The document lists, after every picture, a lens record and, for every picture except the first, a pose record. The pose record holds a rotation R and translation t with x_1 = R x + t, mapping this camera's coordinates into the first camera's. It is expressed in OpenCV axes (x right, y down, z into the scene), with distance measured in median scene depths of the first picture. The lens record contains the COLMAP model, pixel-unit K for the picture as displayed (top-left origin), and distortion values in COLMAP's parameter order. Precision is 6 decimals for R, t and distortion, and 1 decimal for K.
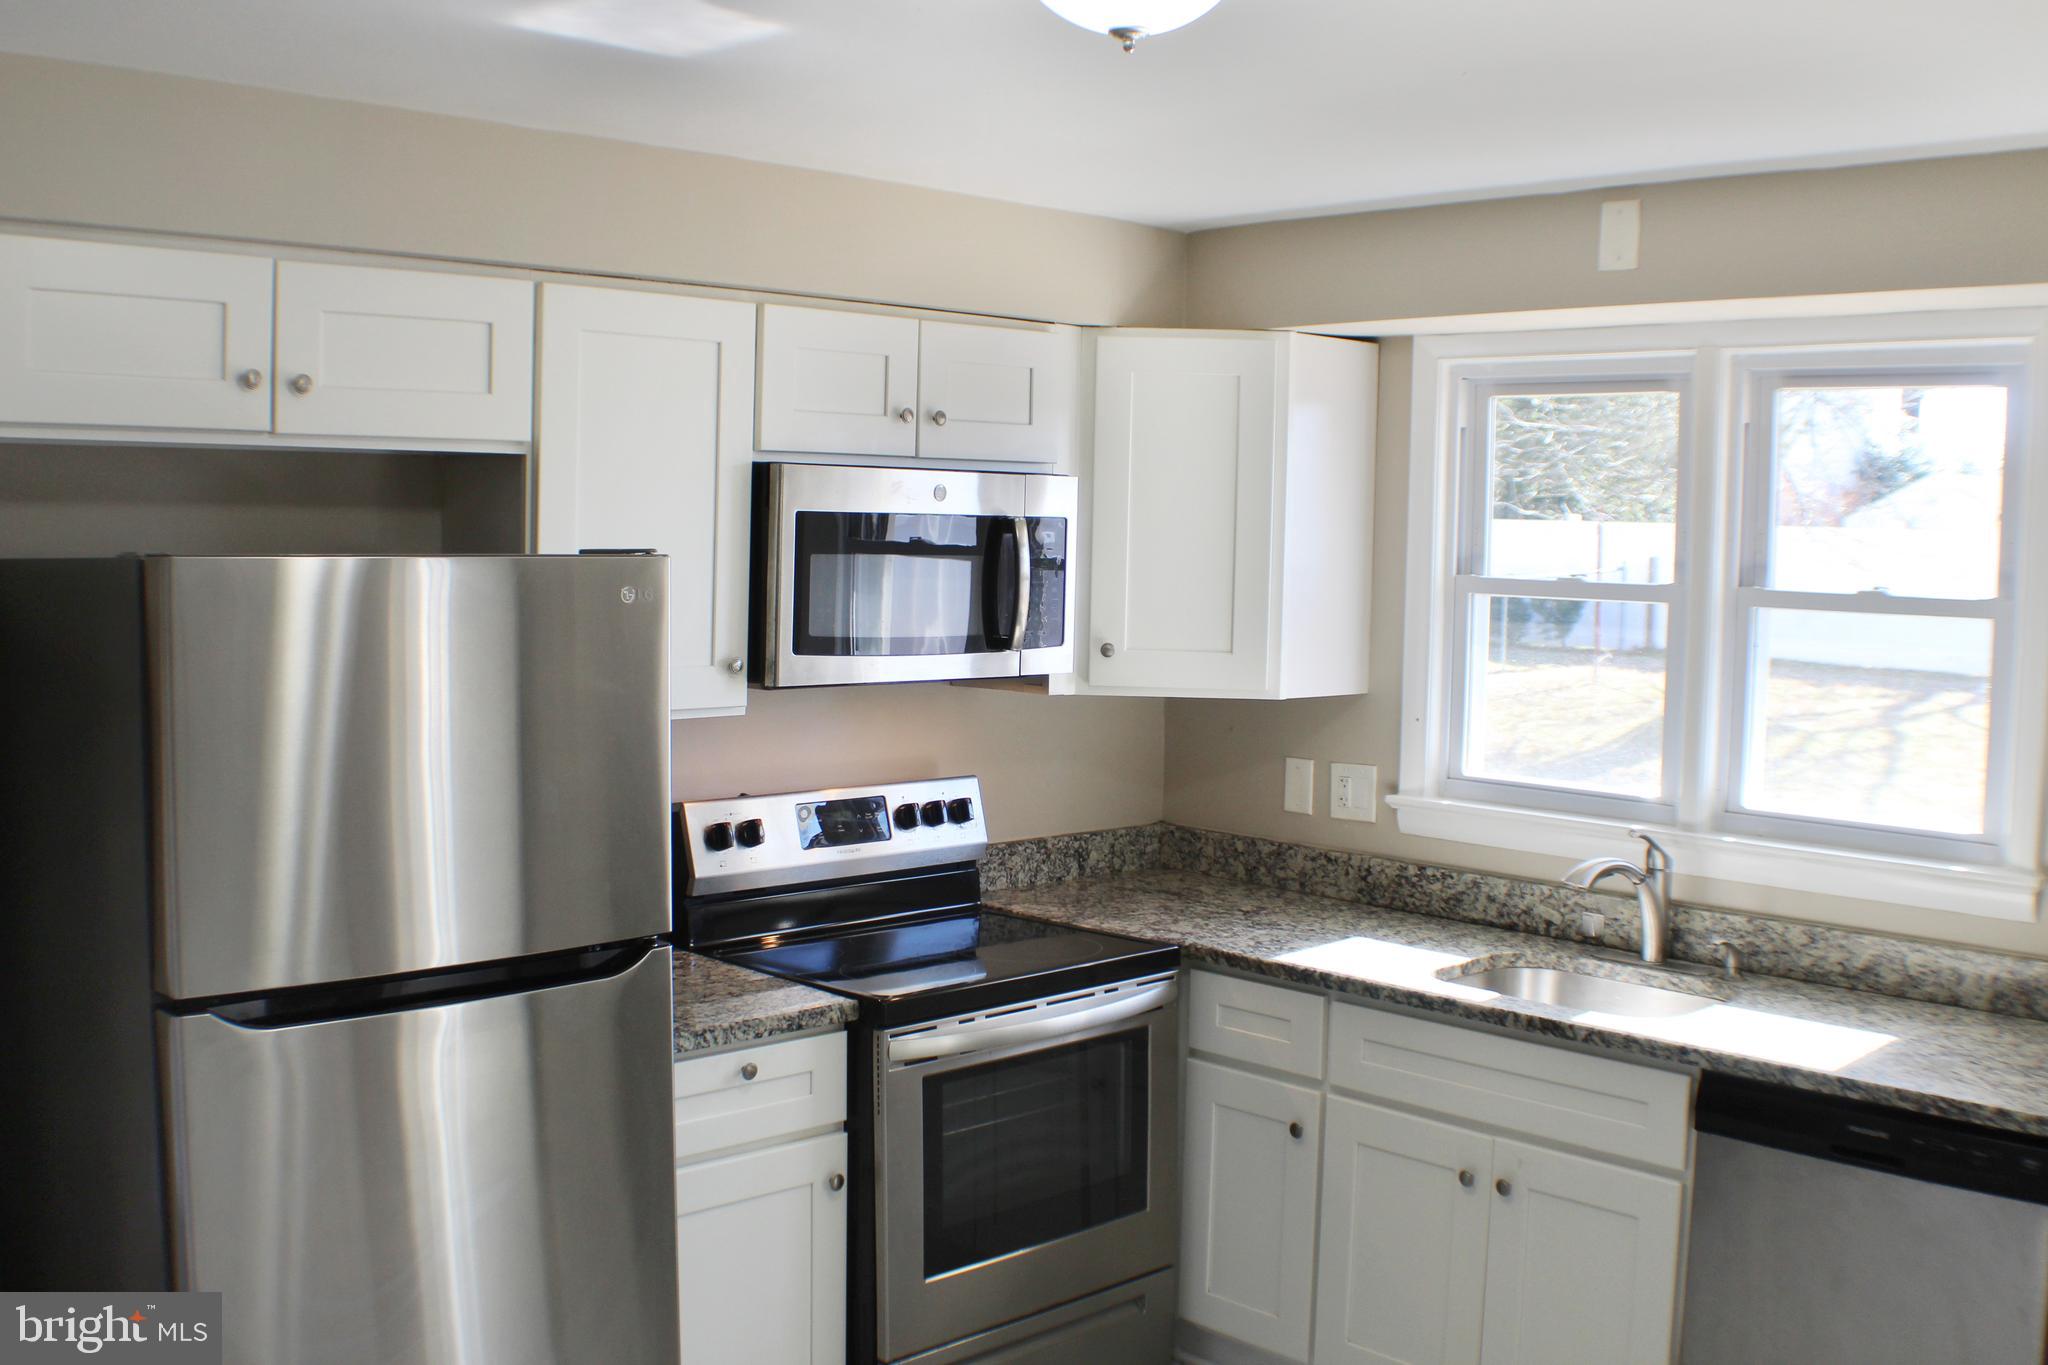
lens RADIAL K [[2170.7, 0, 1024.0], [0, 2170.7, 682.5], [0, 0, 1]] dist [-0.182506, 0.008150]
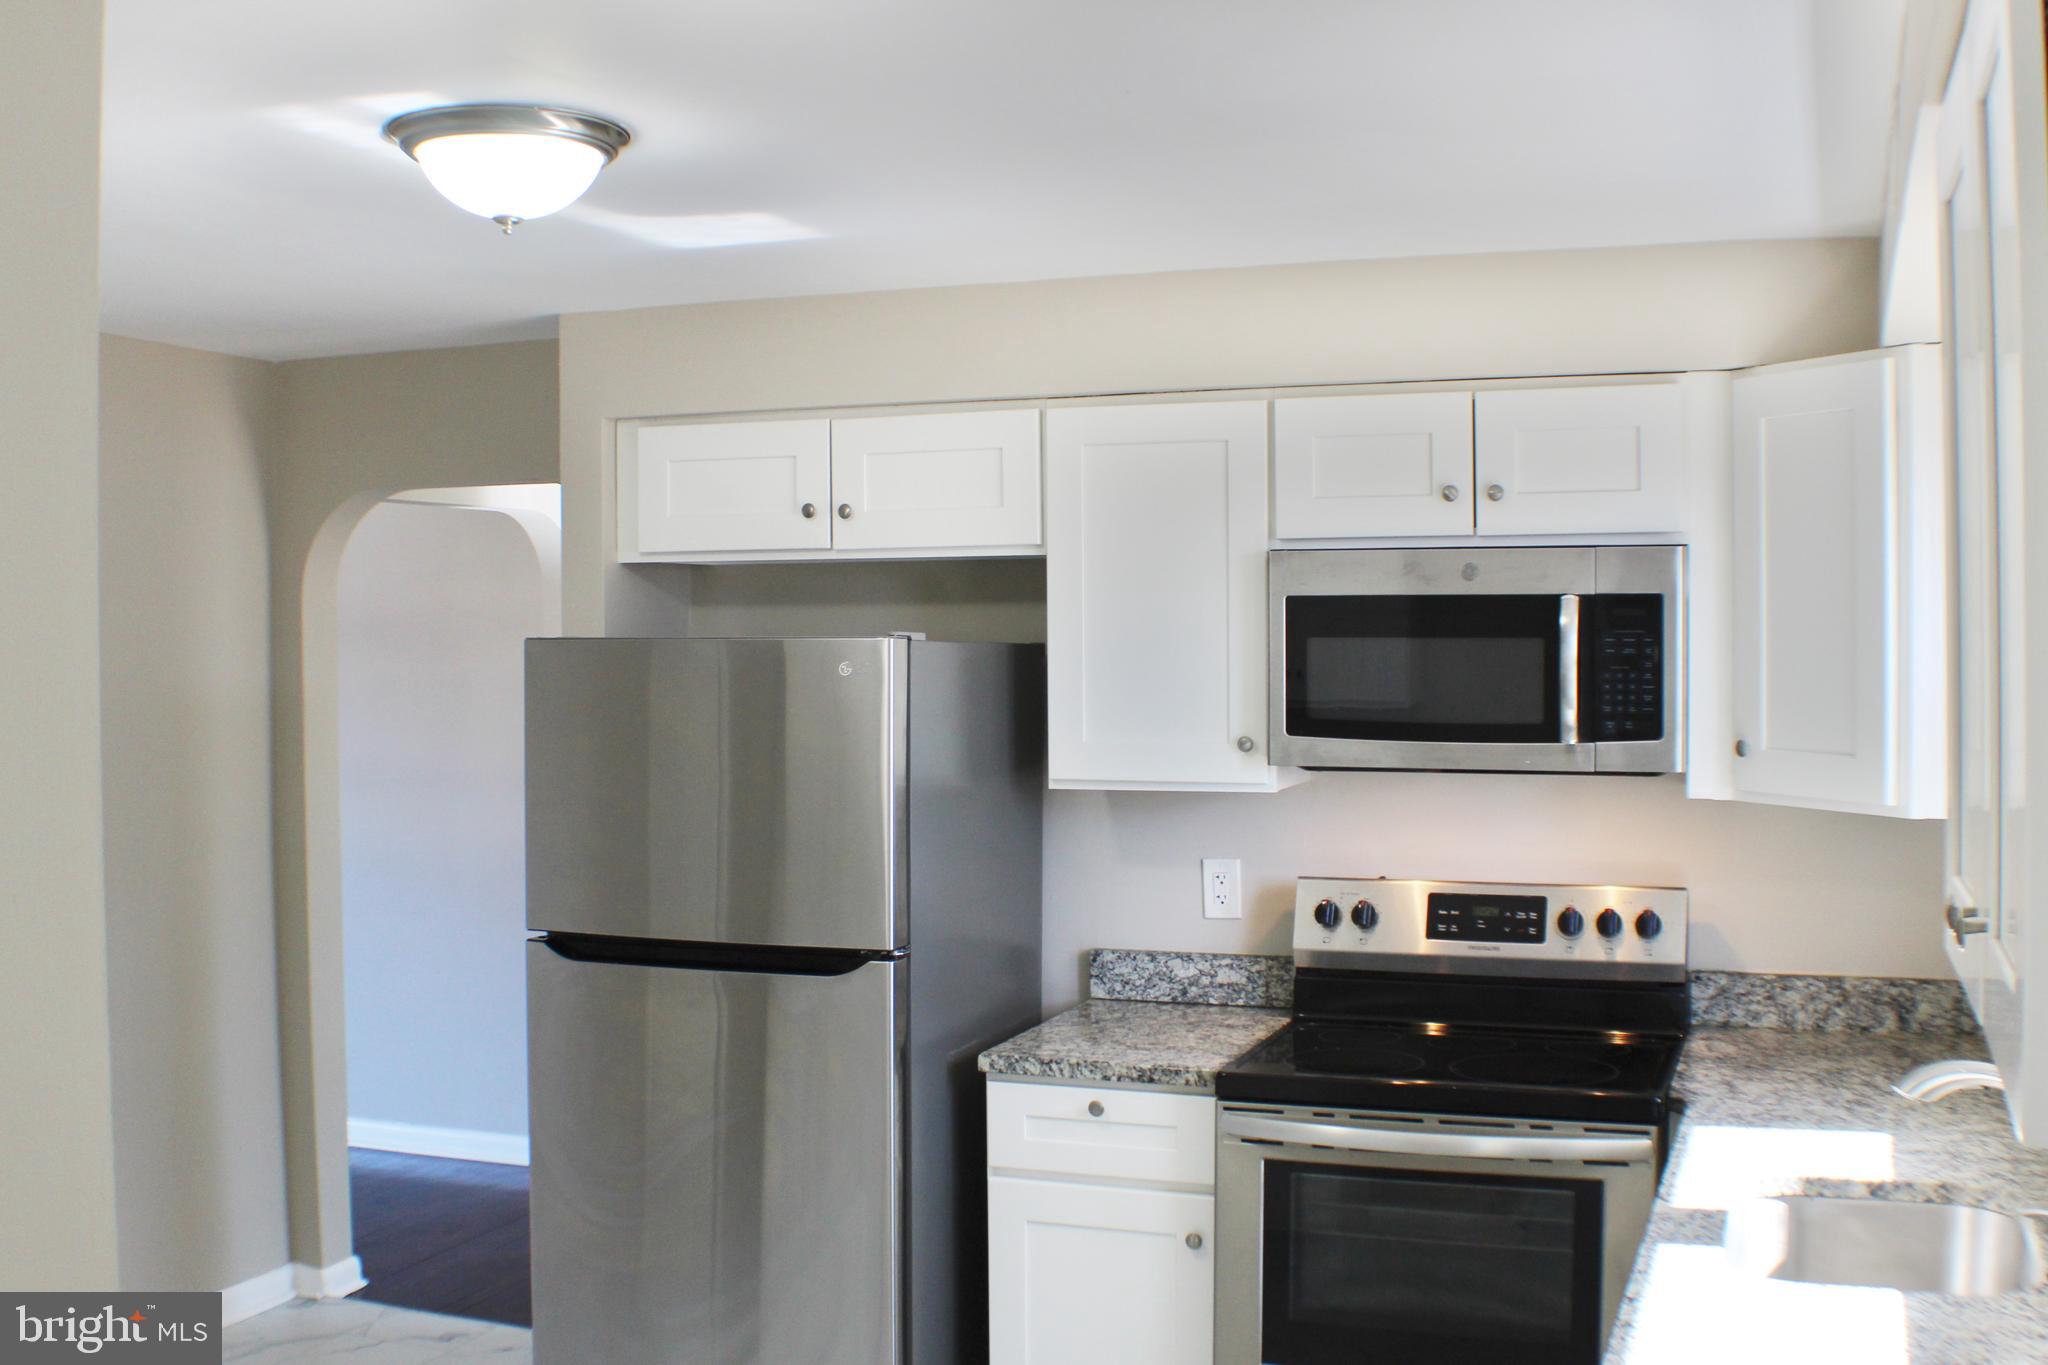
lens RADIAL K [[2054.2, 0, 1024.0], [0, 2054.2, 682.5], [0, 0, 1]] dist [-0.165460, 0.030621]
pose [[0.416489, -0.007414, -0.909111, 0.721354], [-0.057048, 0.997783, -0.034272, 0.002971], [0.907349, 0.066136, 0.415143, 0.476876]]
